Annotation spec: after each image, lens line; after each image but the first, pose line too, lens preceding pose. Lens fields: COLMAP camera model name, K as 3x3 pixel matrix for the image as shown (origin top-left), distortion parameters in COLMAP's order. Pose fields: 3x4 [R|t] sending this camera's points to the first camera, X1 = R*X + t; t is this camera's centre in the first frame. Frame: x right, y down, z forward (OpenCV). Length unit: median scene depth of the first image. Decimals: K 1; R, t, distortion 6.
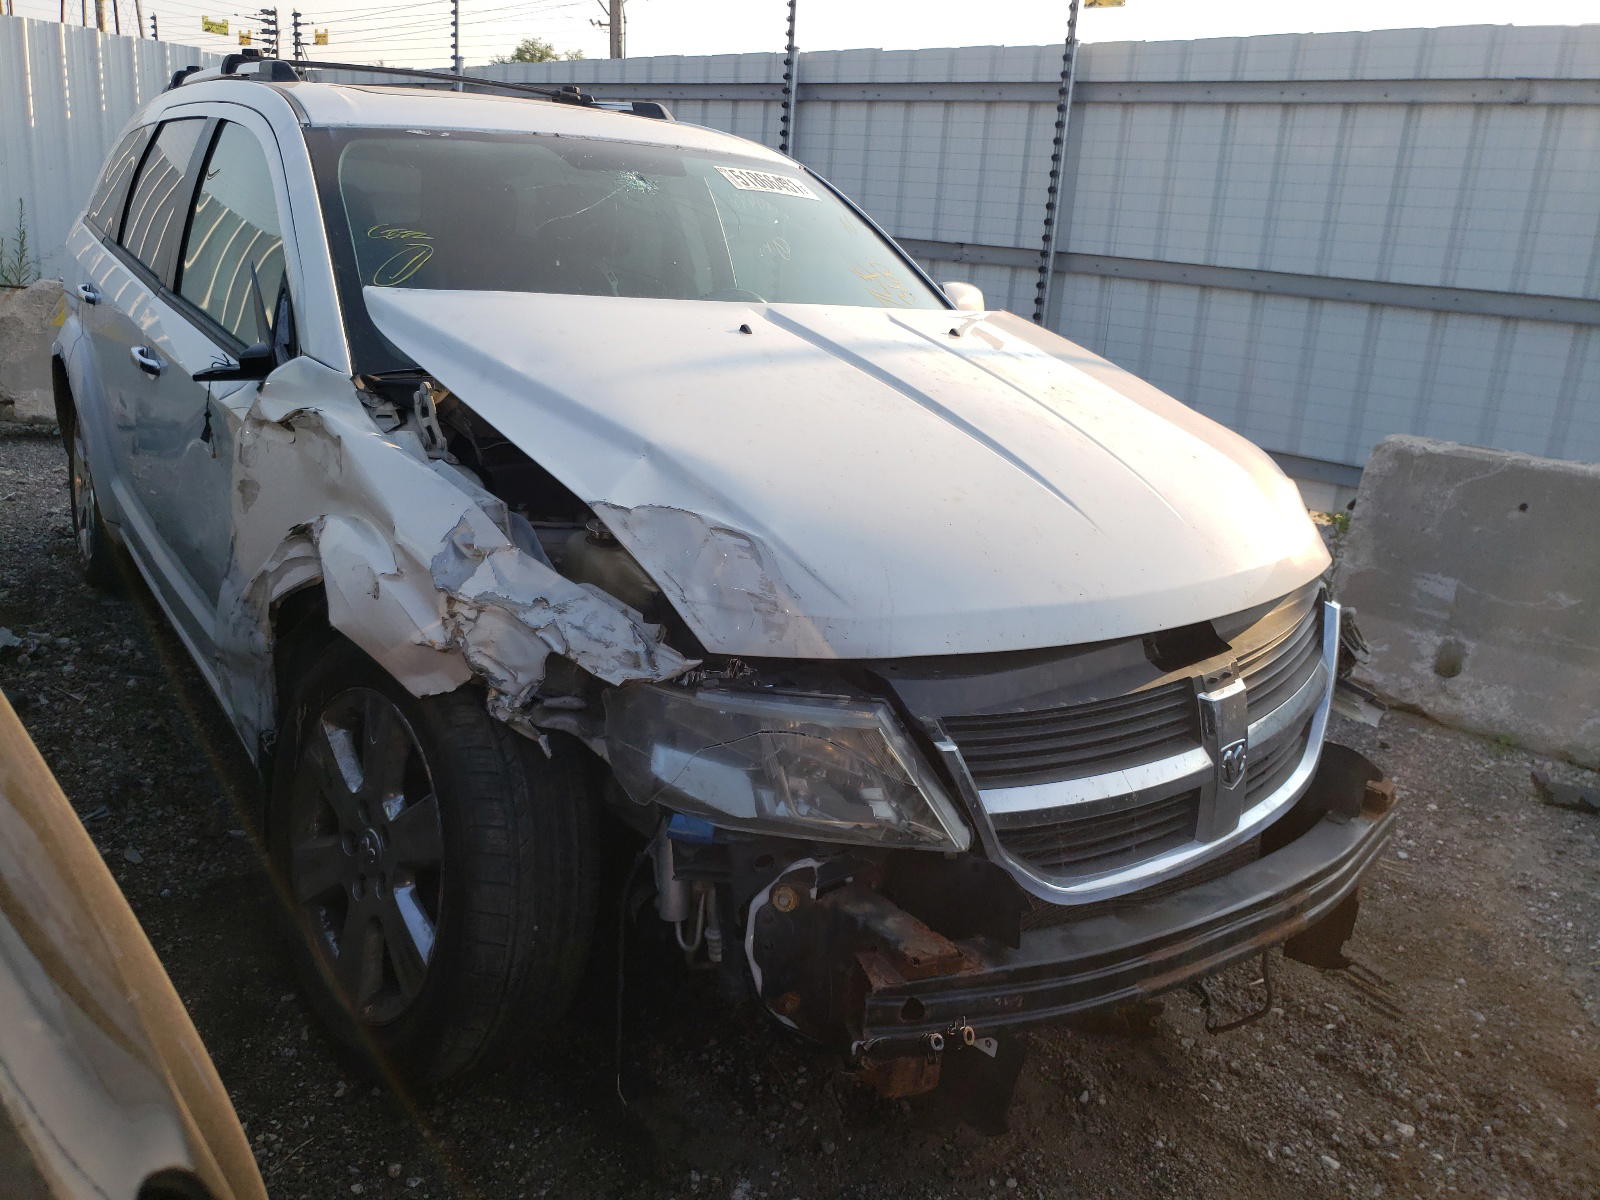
lens RADIAL K [[1178.4, 0, 728.4], [0, 1178.4, 468.9], [0, 0, 1]] dist [0.068744, -0.054177]
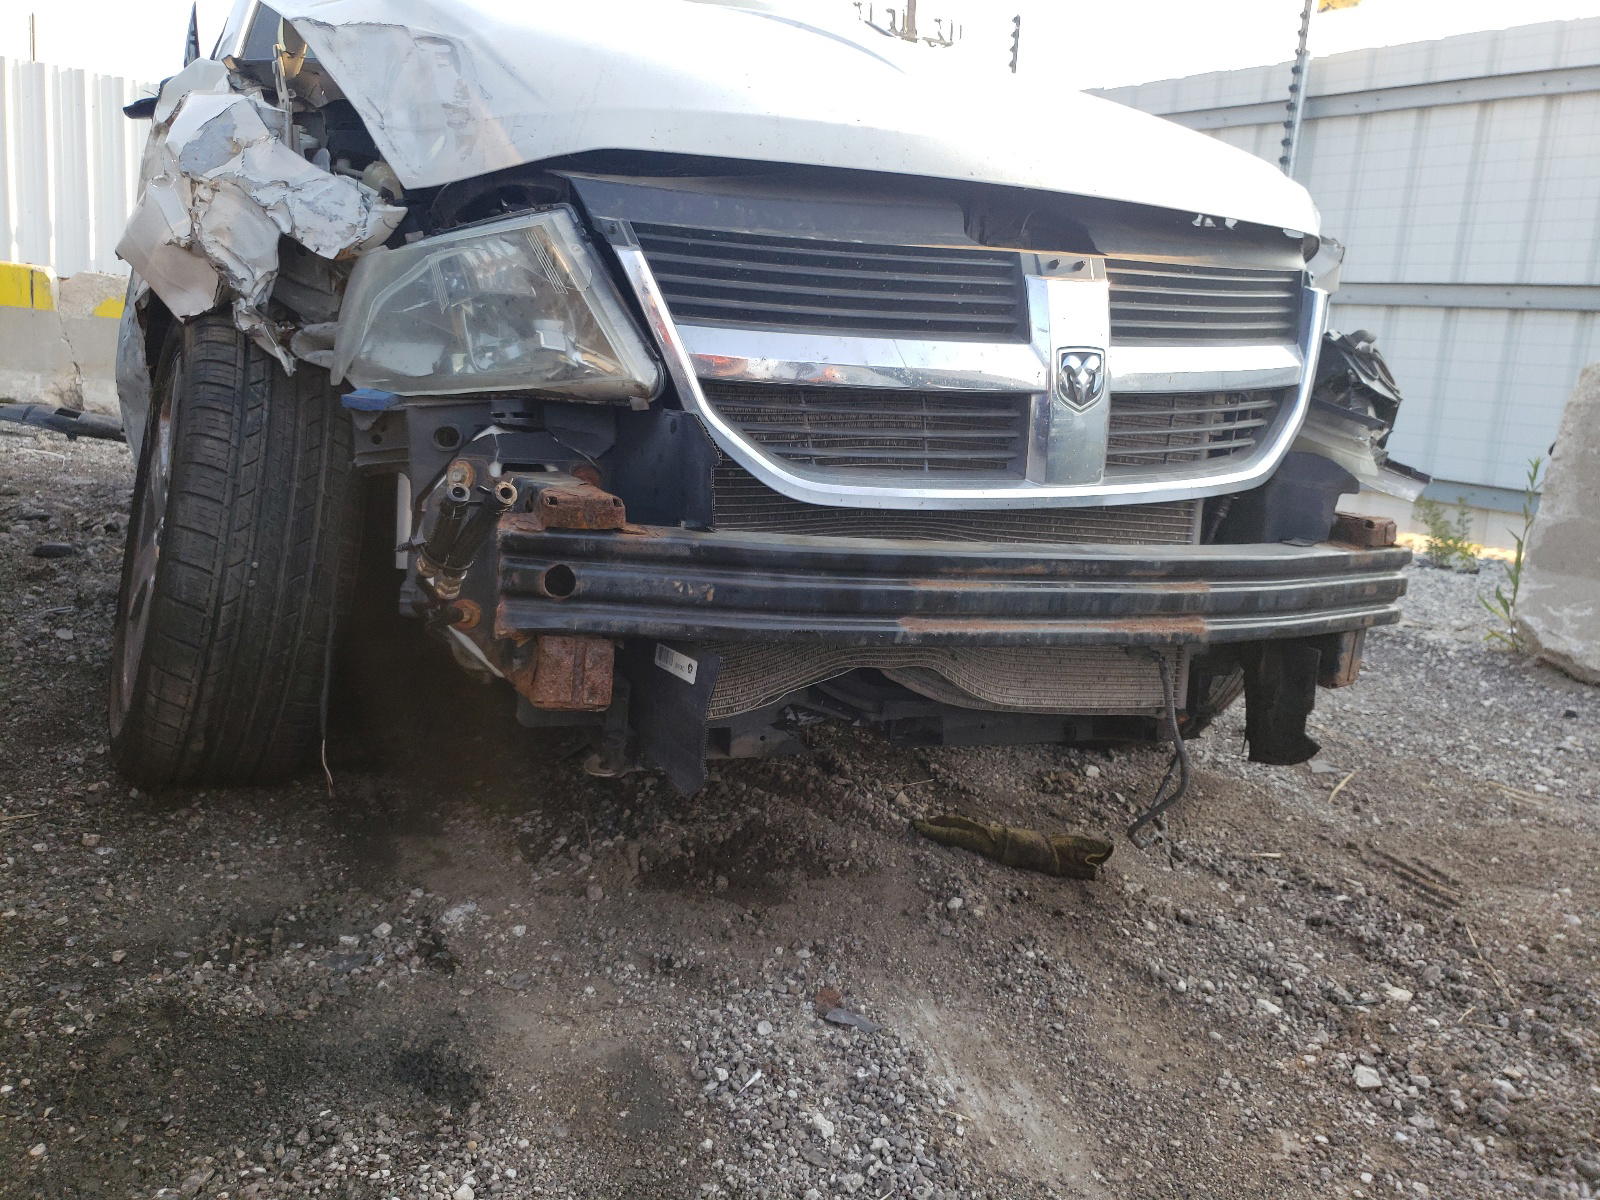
lens RADIAL K [[1178.4, 0, 728.4], [0, 1178.4, 468.9], [0, 0, 1]] dist [0.068744, -0.054177]
pose [[0.978293, 0.045178, -0.202243, 0.348736], [-0.061390, 0.995321, -0.074615, 0.363665], [0.197926, 0.085411, 0.976489, 0.220947]]
